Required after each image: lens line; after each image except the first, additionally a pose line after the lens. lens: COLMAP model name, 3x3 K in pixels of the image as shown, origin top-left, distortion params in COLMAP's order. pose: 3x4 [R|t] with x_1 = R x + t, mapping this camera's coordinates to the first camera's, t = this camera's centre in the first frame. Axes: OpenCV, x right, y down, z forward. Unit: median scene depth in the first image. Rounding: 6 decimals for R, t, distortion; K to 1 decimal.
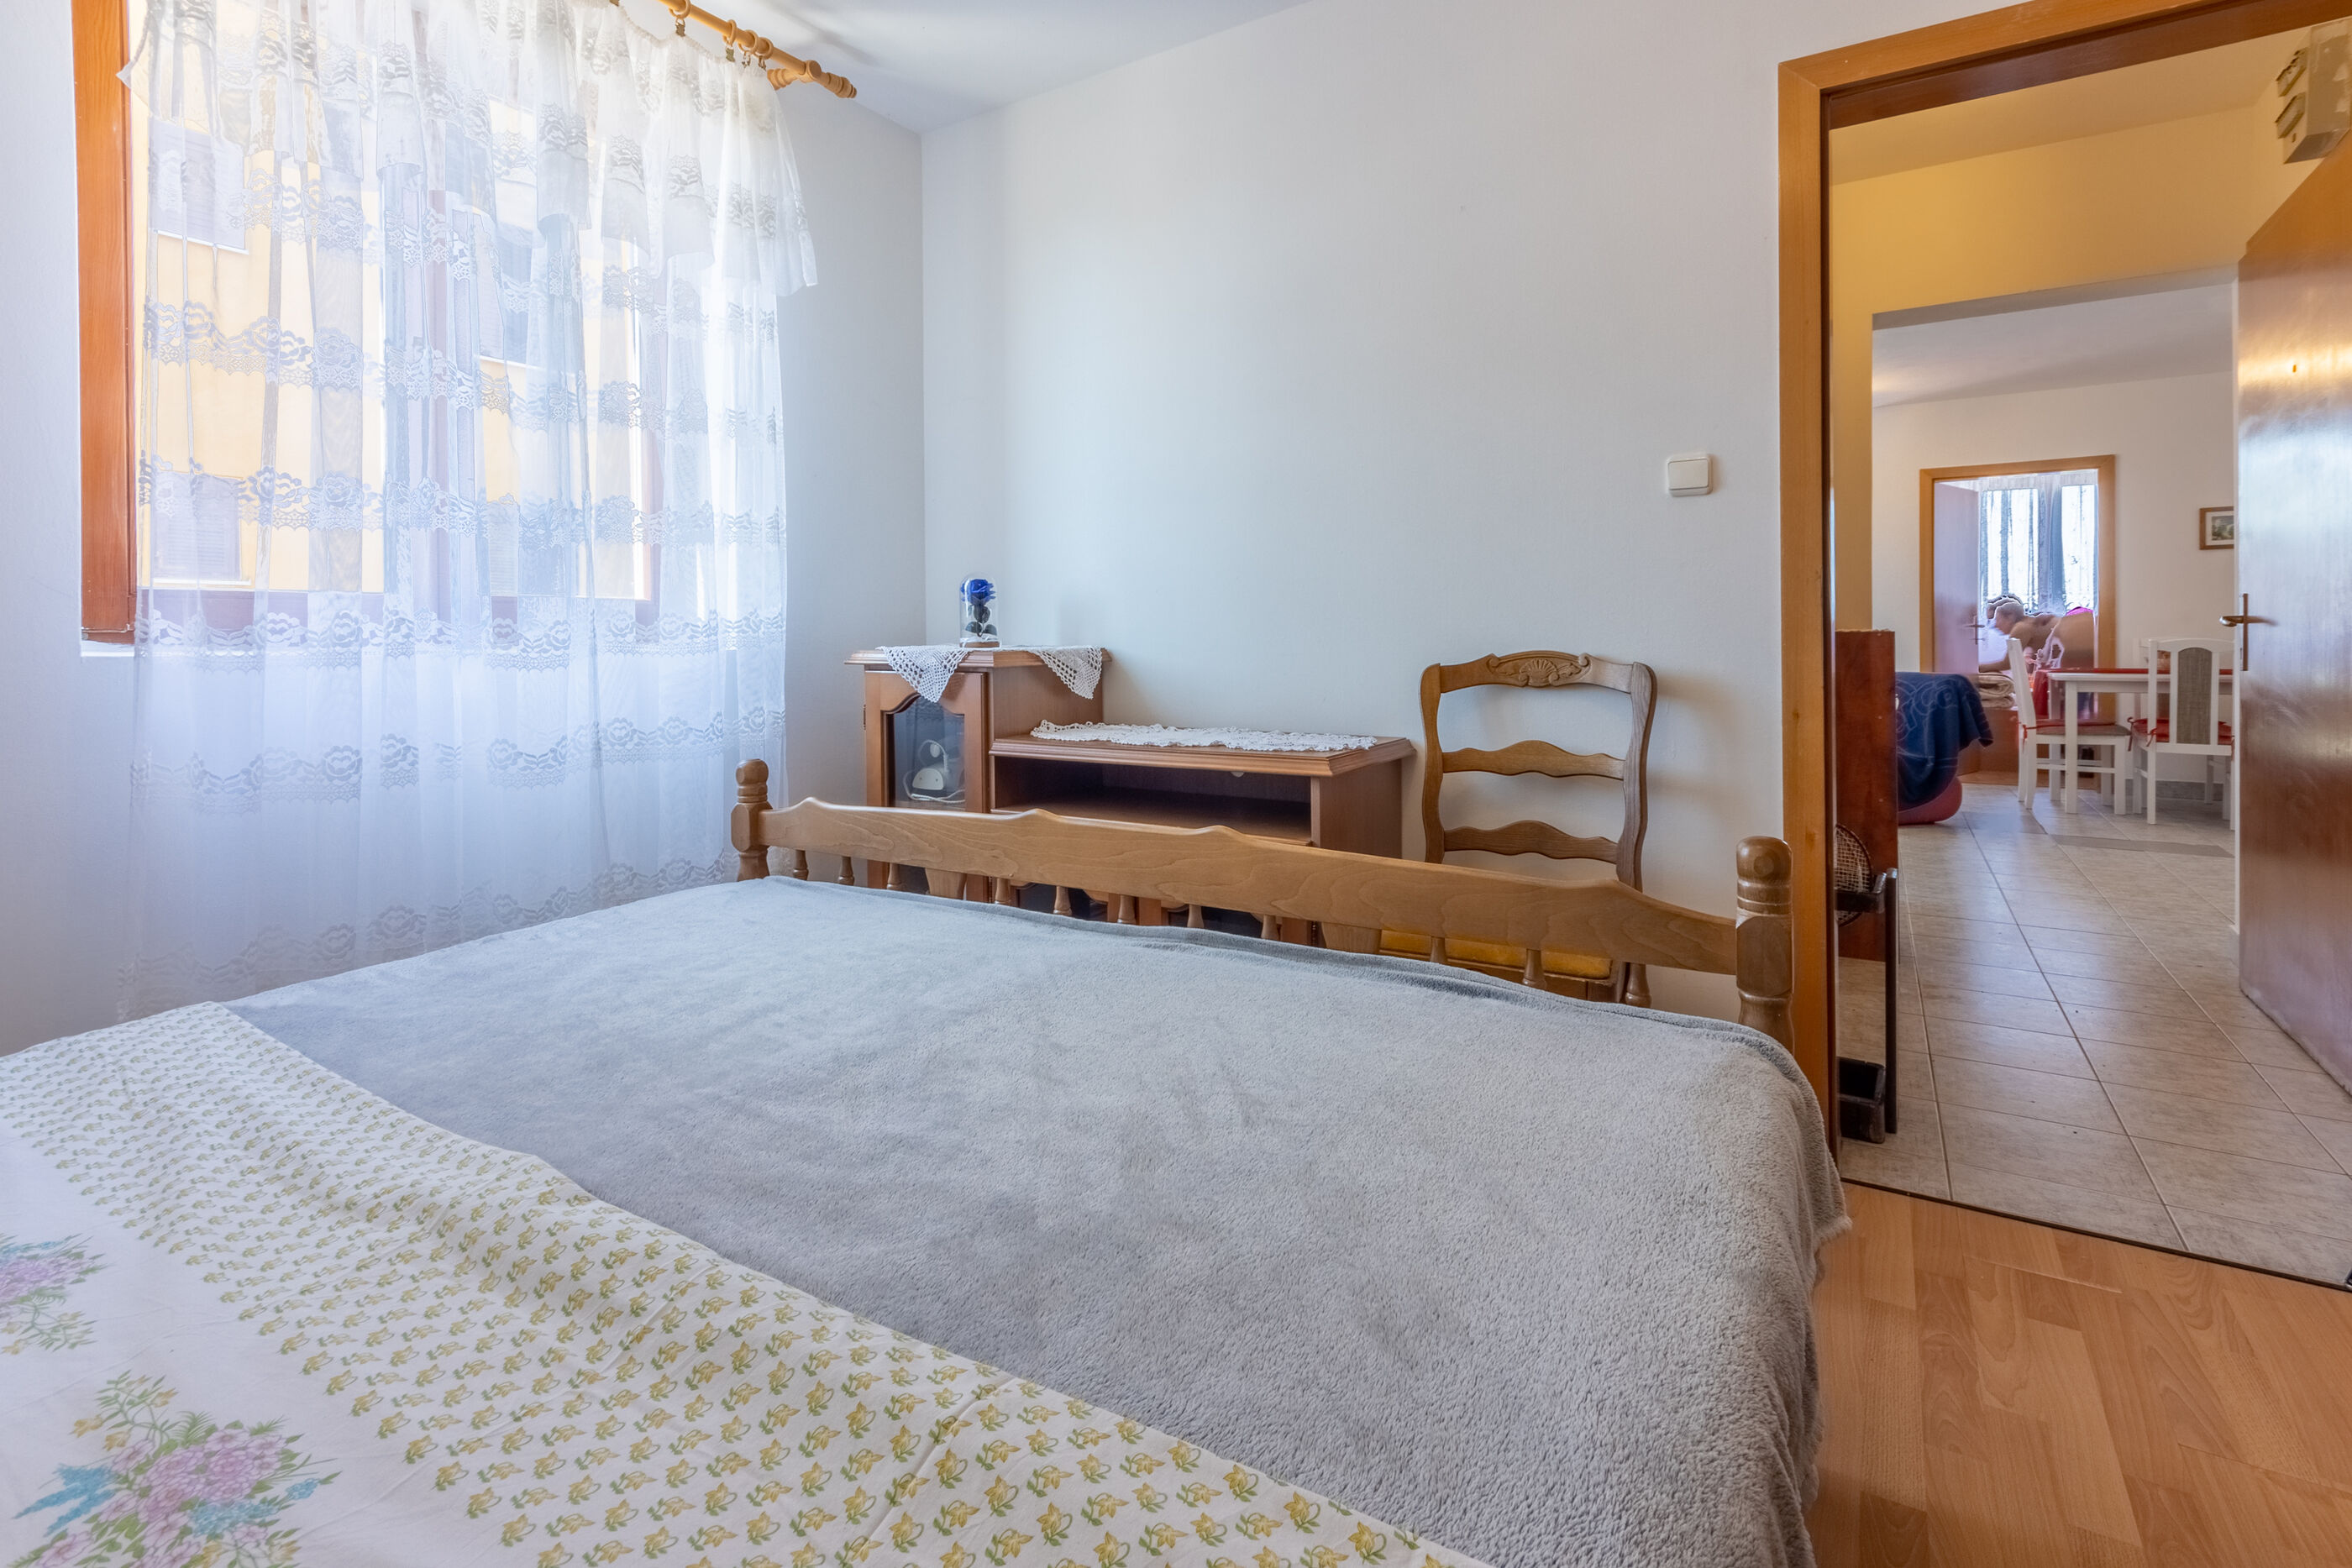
lens RADIAL K [[1098.5, 0, 1175.4], [0, 1098.5, 637.2], [0, 0, 1]] dist [0.005148, 0.000646]
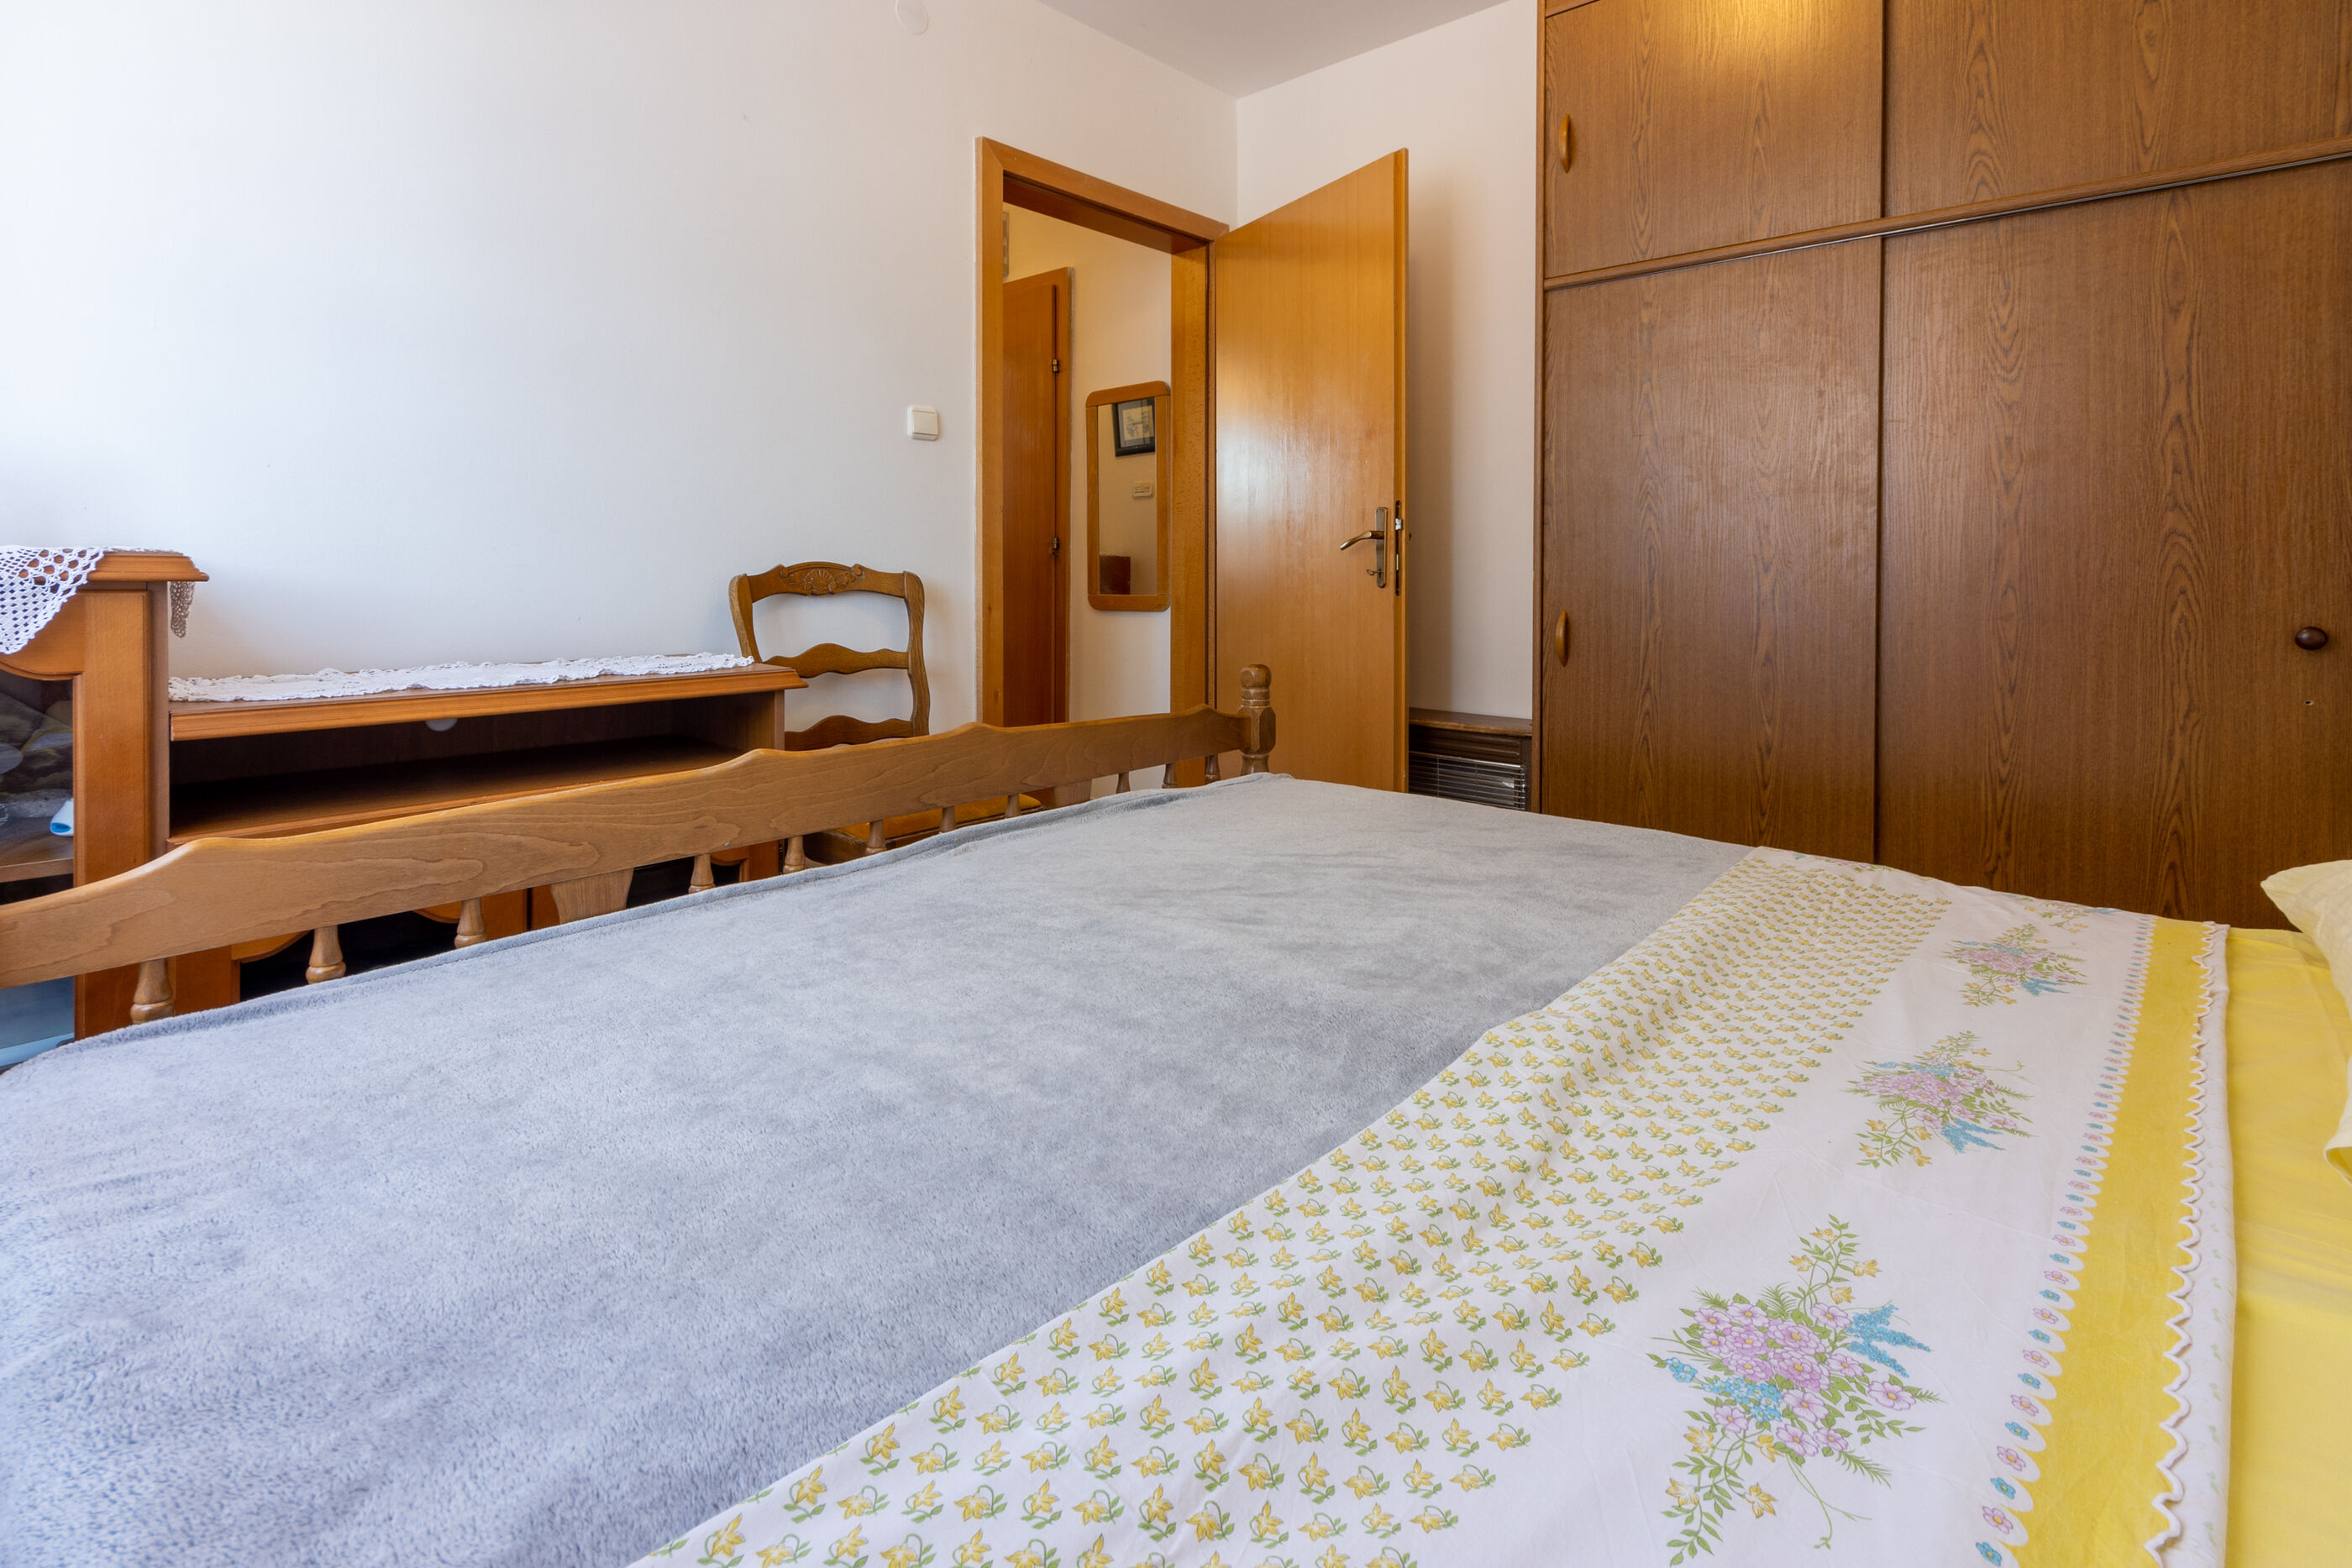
lens RADIAL K [[1098.5, 0, 1139.2], [0, 1098.5, 584.1], [0, 0, 1]] dist [0.005148, 0.000646]
pose [[0.204888, -0.006537, 0.978764, -0.851344], [-0.004241, 0.999962, 0.007566, 0.031470], [-0.978776, -0.005701, 0.204852, 0.582008]]
